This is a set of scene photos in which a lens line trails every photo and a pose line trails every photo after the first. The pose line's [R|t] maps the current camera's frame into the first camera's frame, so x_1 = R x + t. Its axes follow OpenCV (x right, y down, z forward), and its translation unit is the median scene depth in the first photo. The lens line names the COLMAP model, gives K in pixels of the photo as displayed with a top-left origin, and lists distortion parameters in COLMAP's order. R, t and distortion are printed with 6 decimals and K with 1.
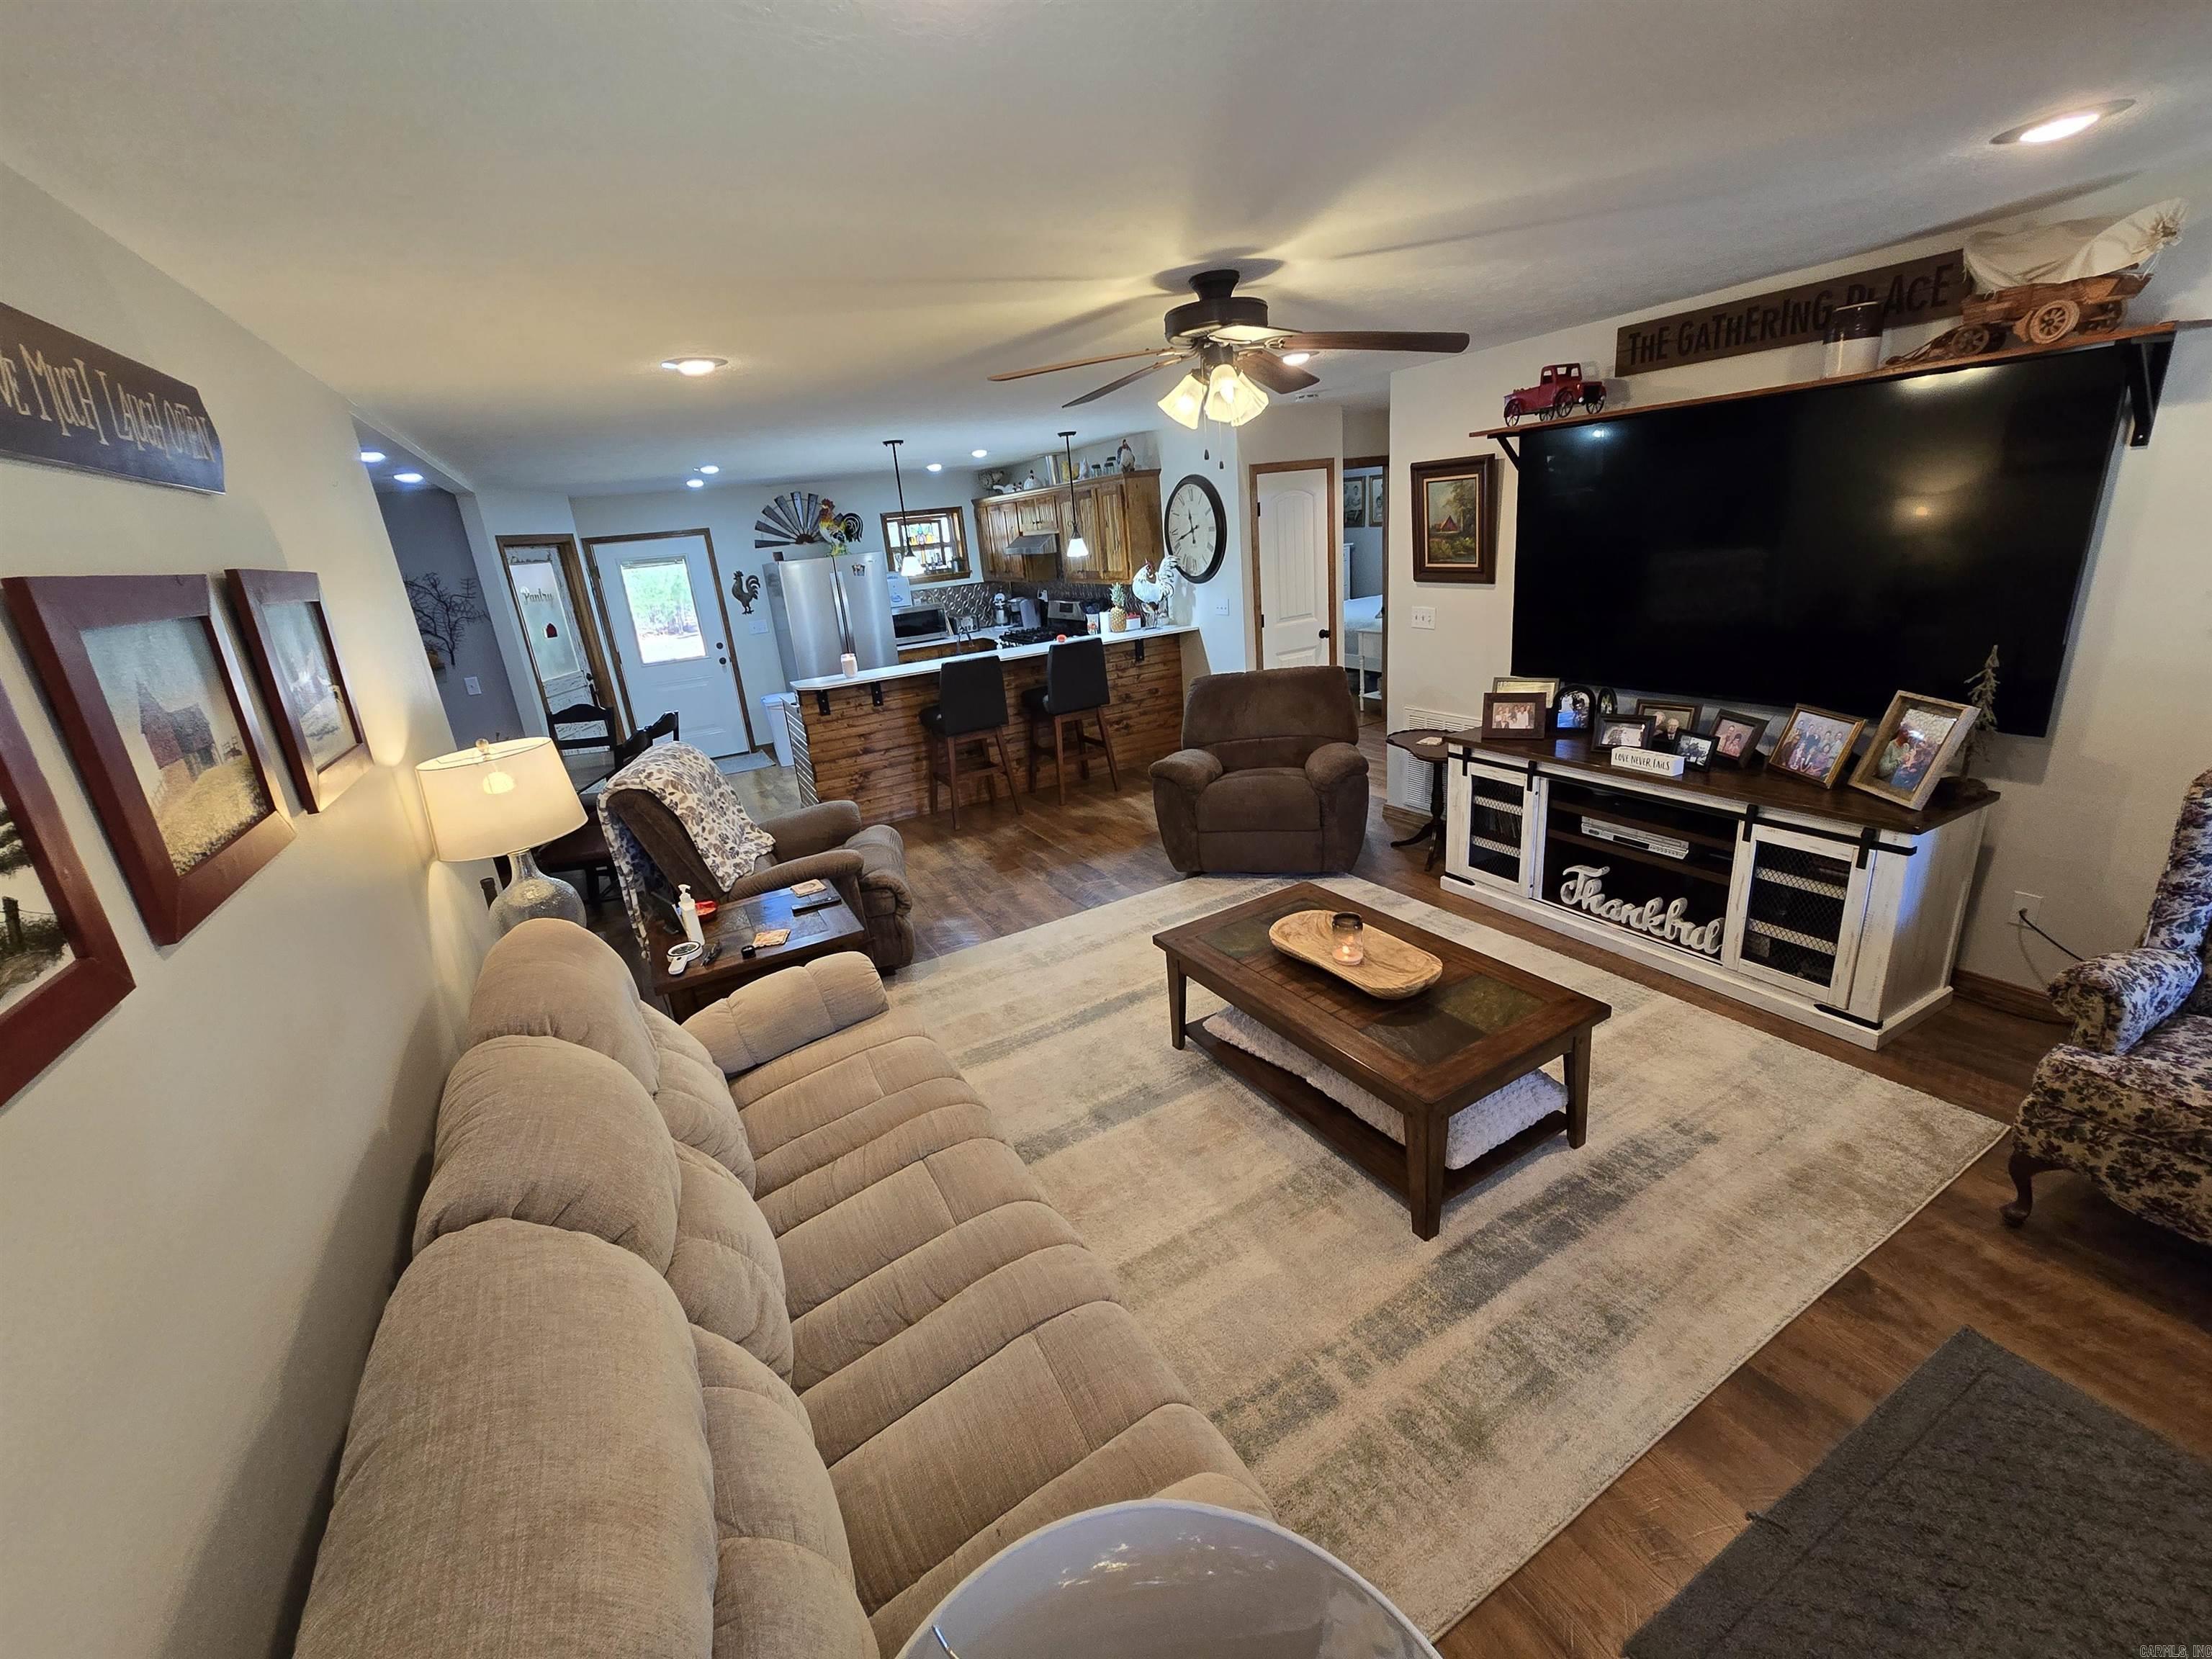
lens RADIAL K [[906.5, 0, 1090.6], [0, 906.5, 821.1], [0, 0, 1]] dist [-0.003541, -0.000328]
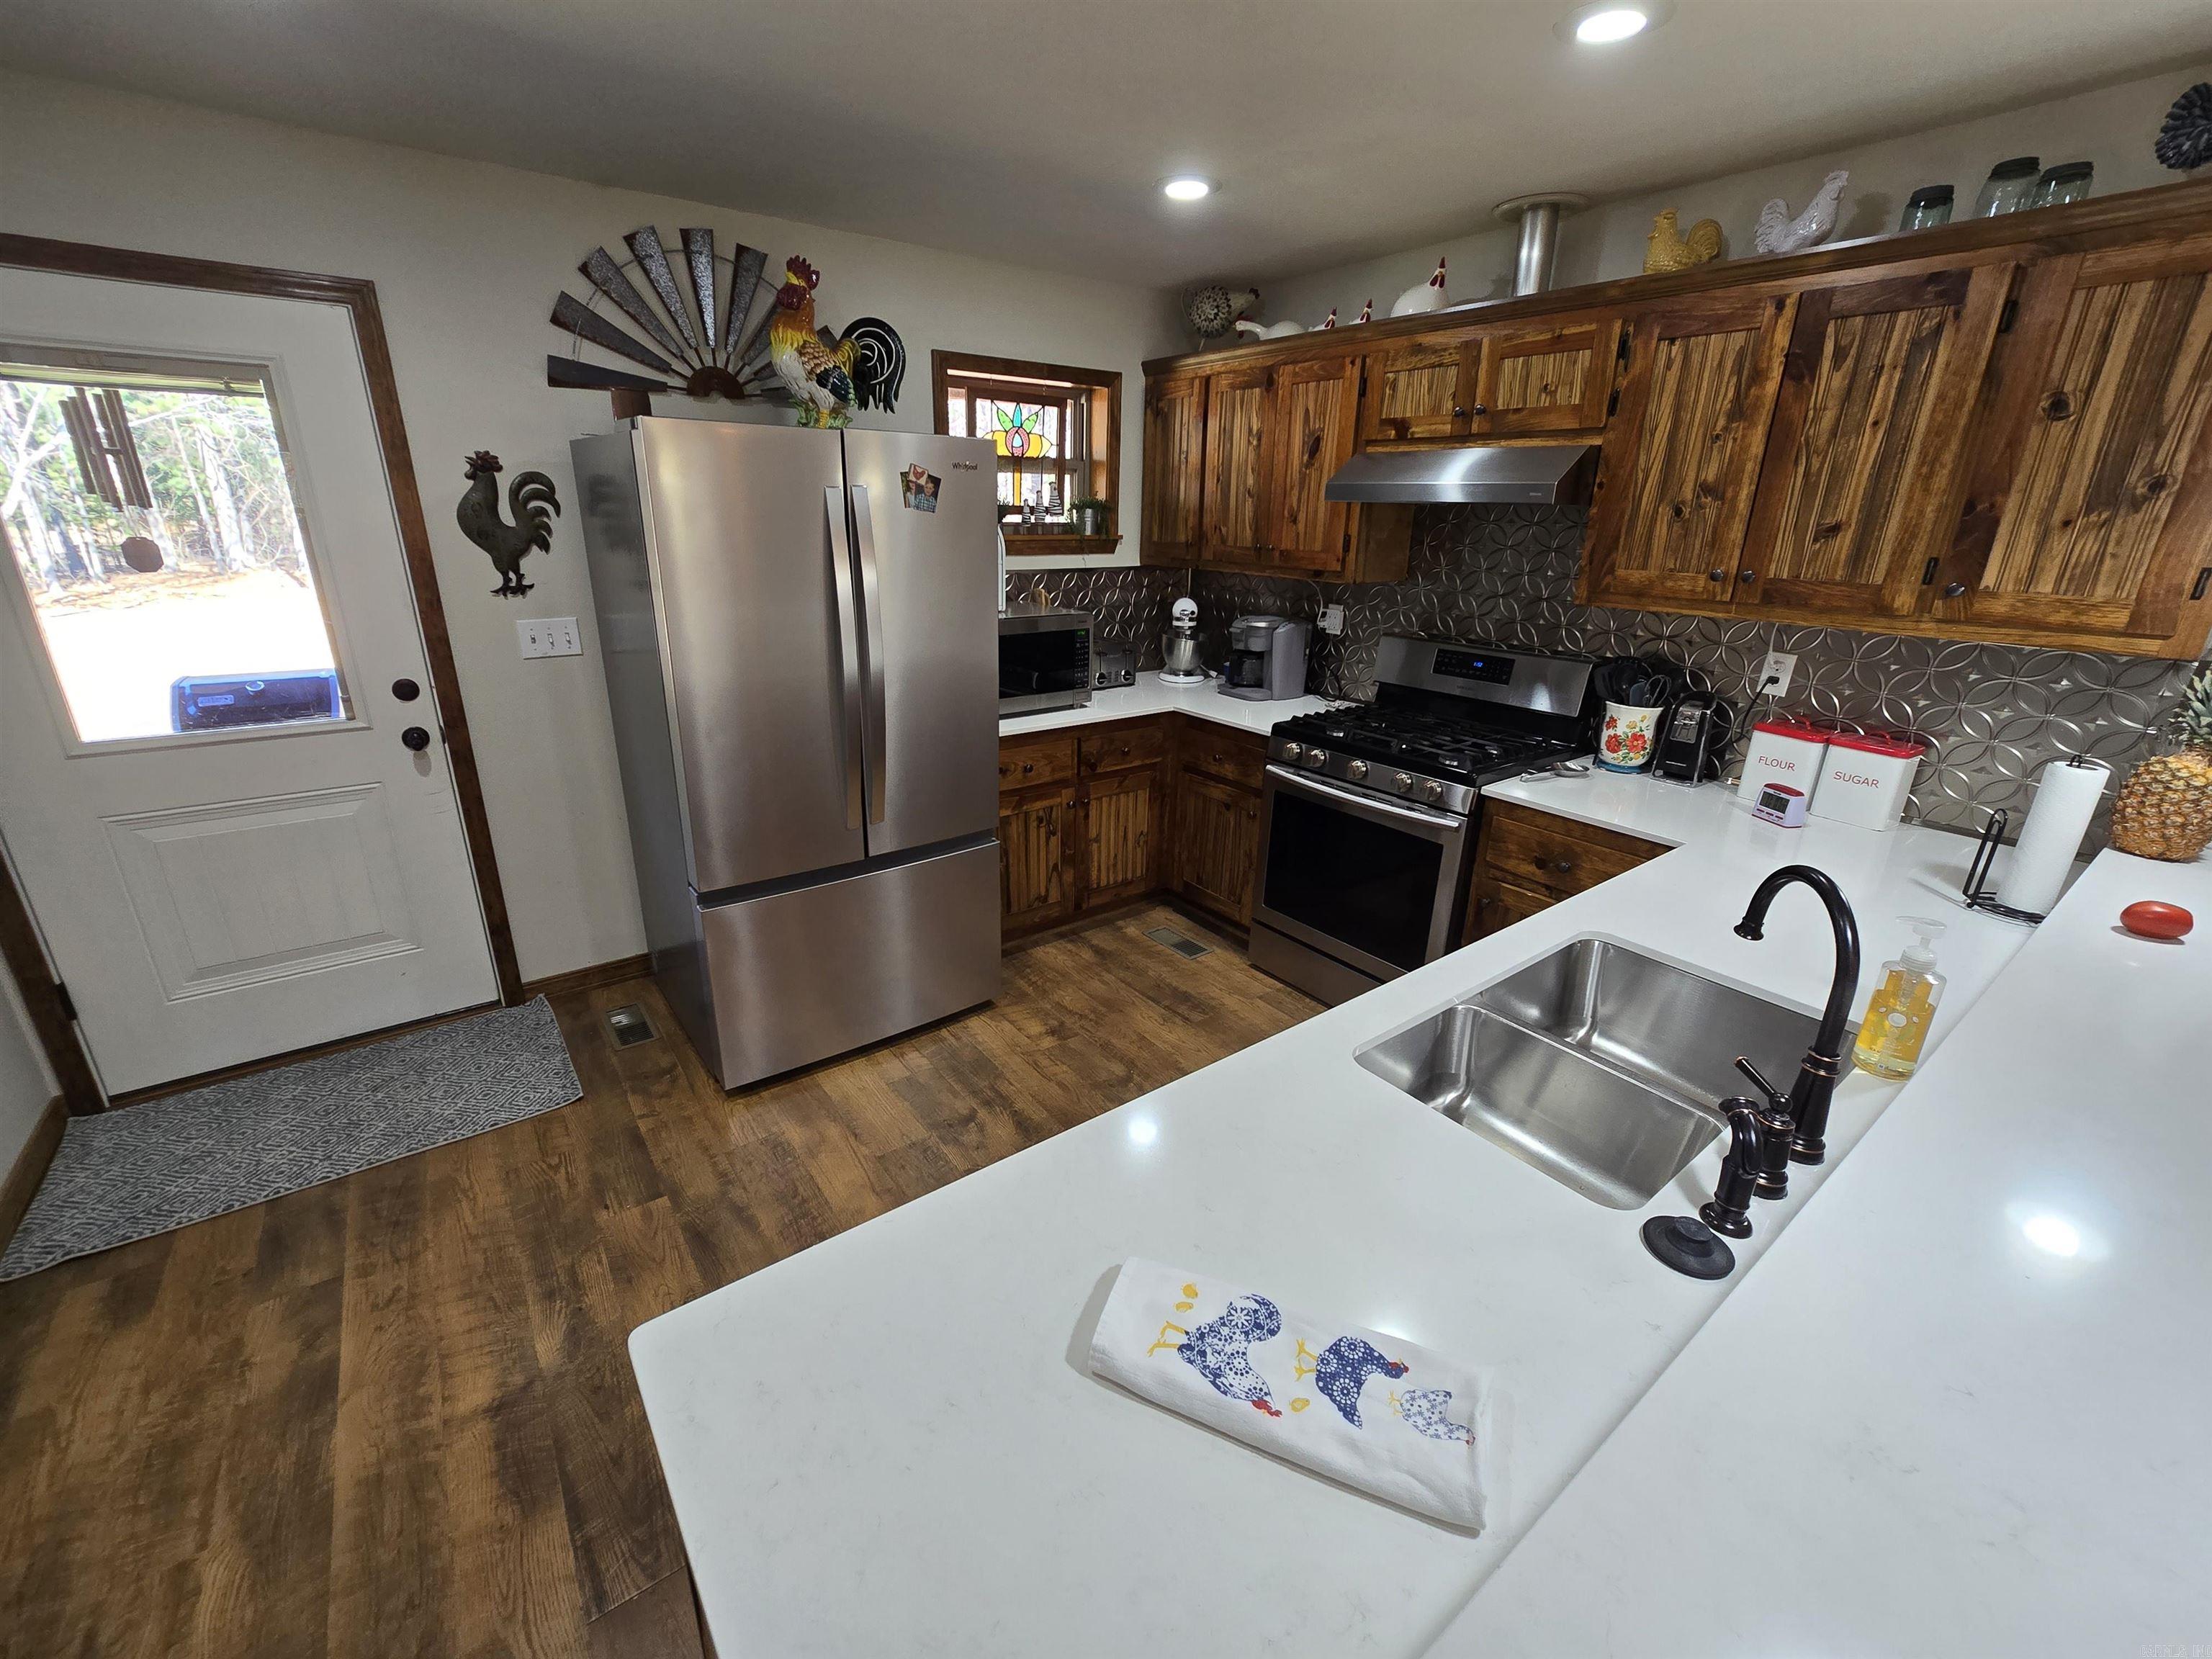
lens RADIAL K [[907.0, 0, 1094.4], [0, 907.0, 820.1], [0, 0, 1]] dist [-0.003000, 0.000237]
pose [[0.982653, 0.054320, 0.177321, -0.291963], [-0.055882, 0.998430, 0.003819, -0.205662], [-0.176835, -0.013662, 0.984146, 0.824306]]
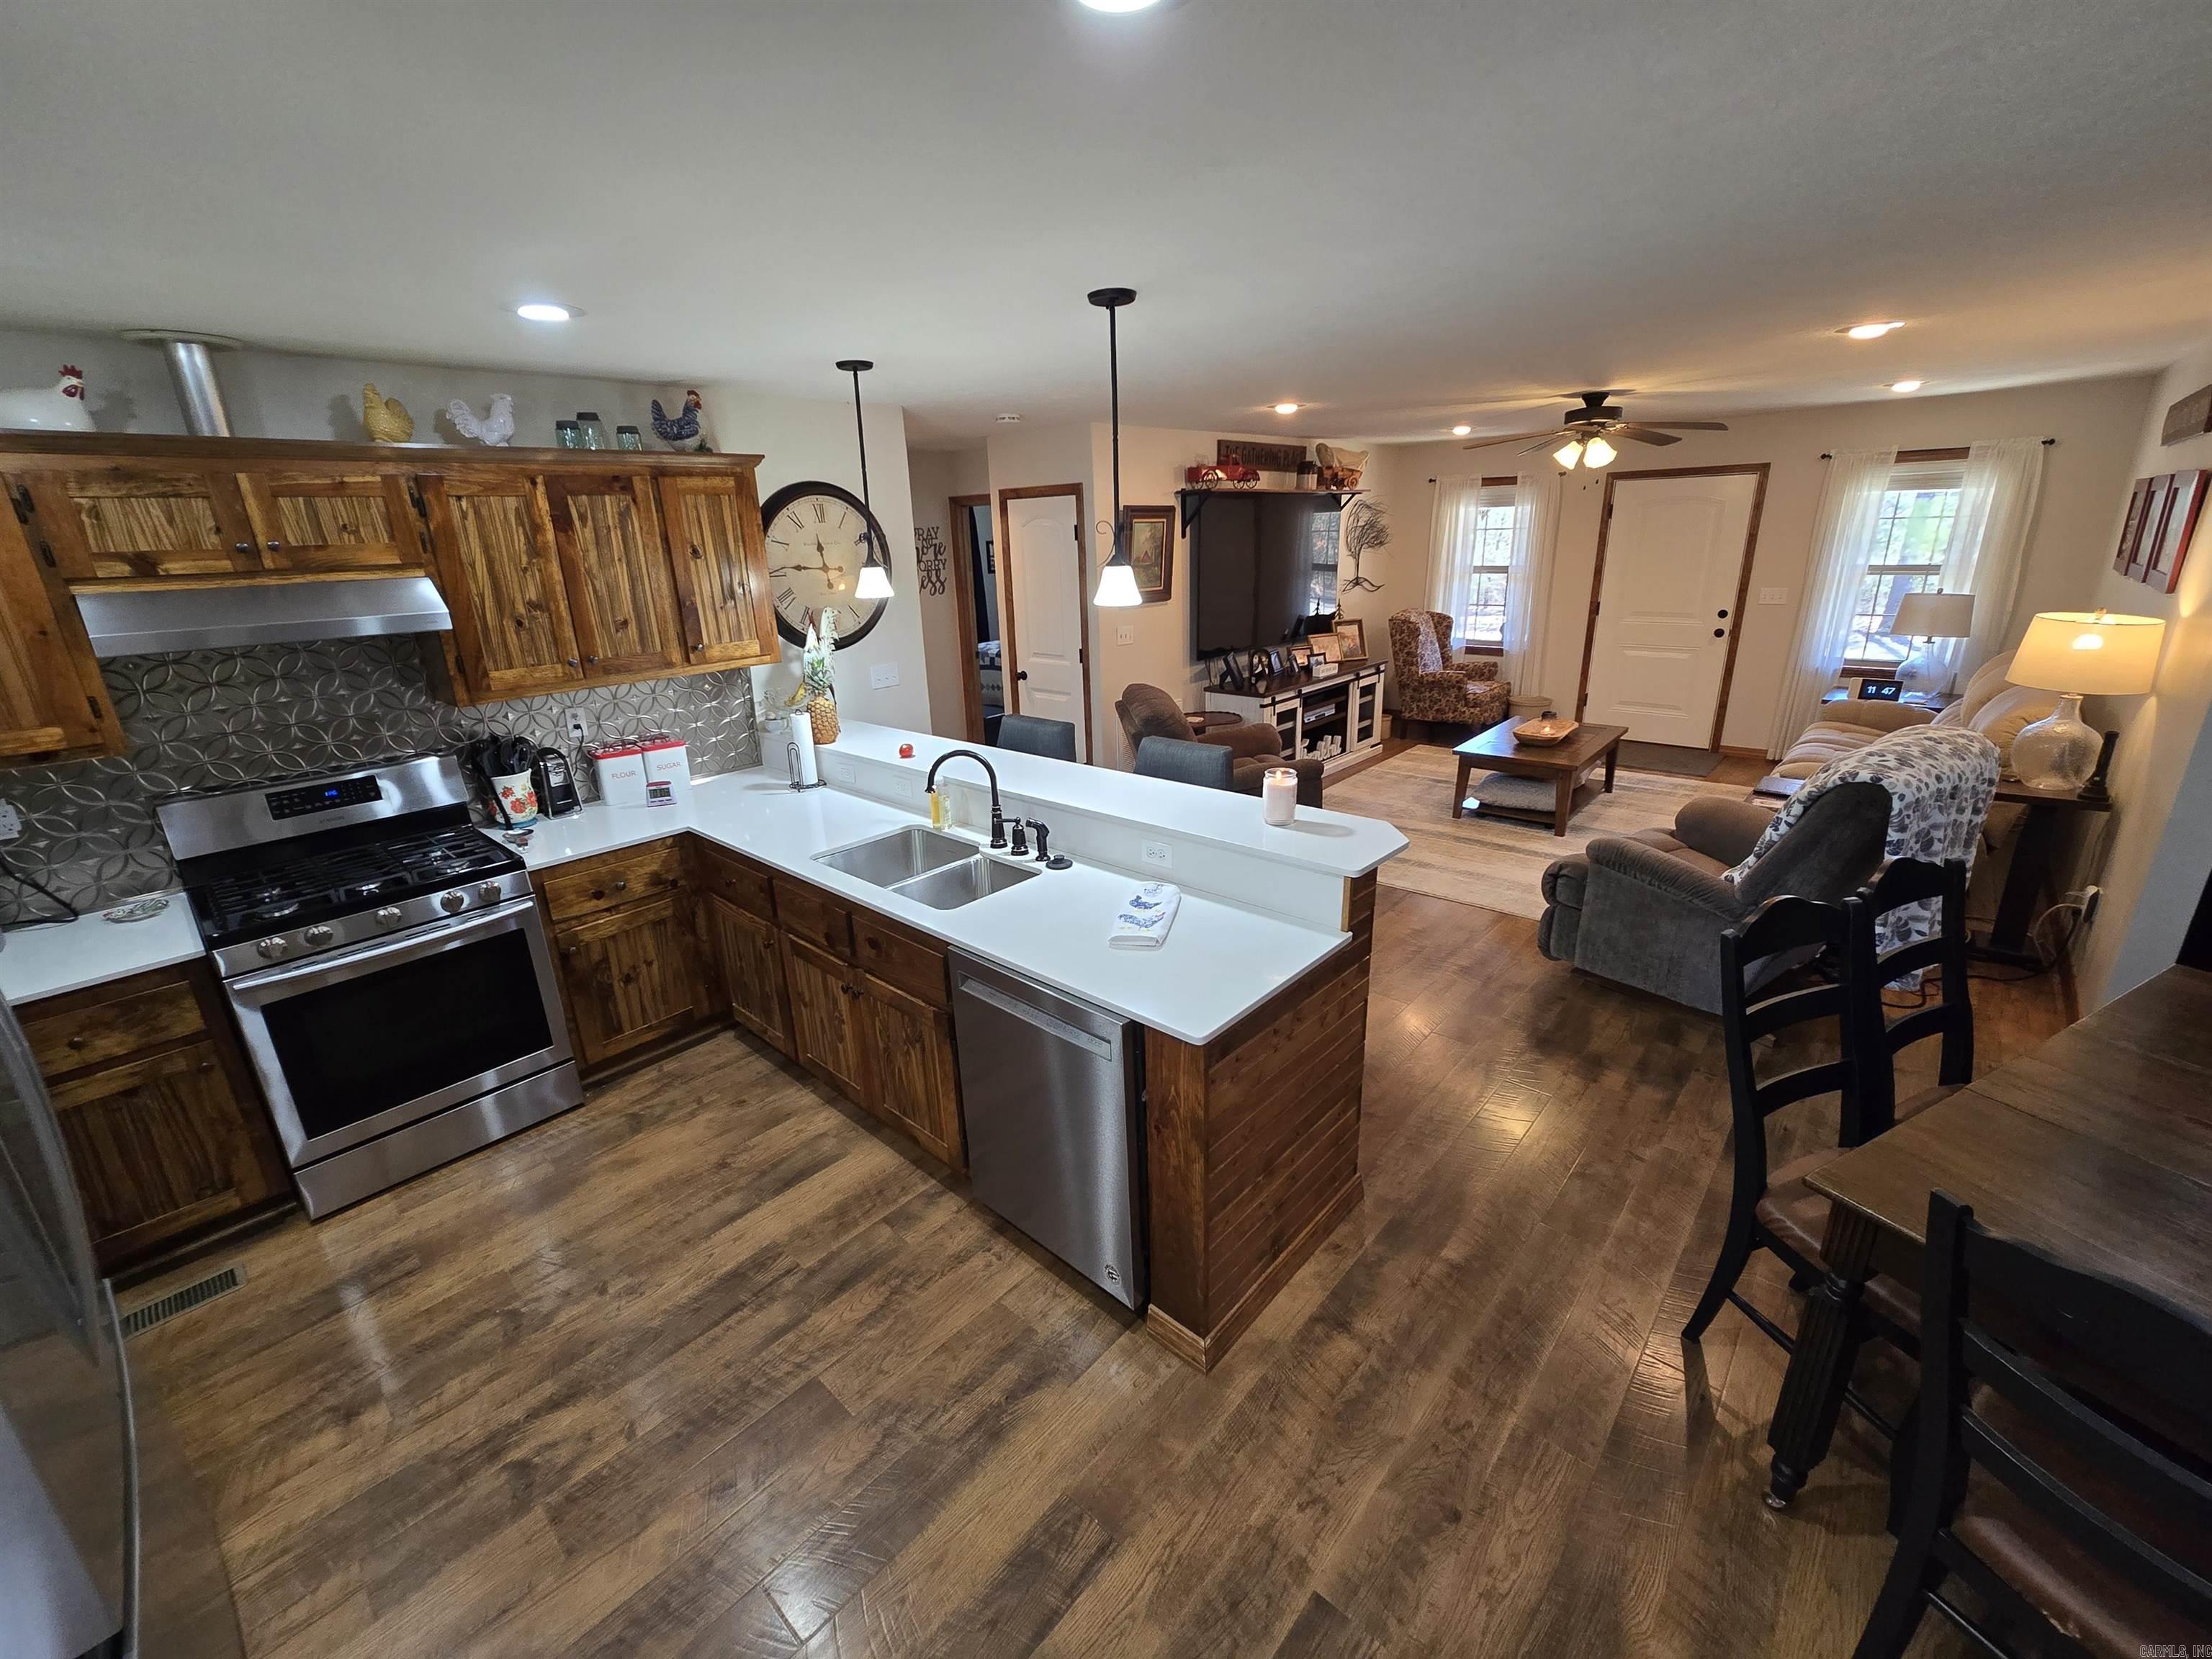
lens RADIAL K [[912.0, 0, 1090.9], [0, 912.0, 821.2], [0, 0, 1]] dist [-0.002428, 0.000092]
pose [[-0.325638, -0.185867, 0.927045, -0.554297], [0.360214, 0.882154, 0.303397, -0.280343], [-0.874189, 0.432732, -0.220311, 1.015600]]
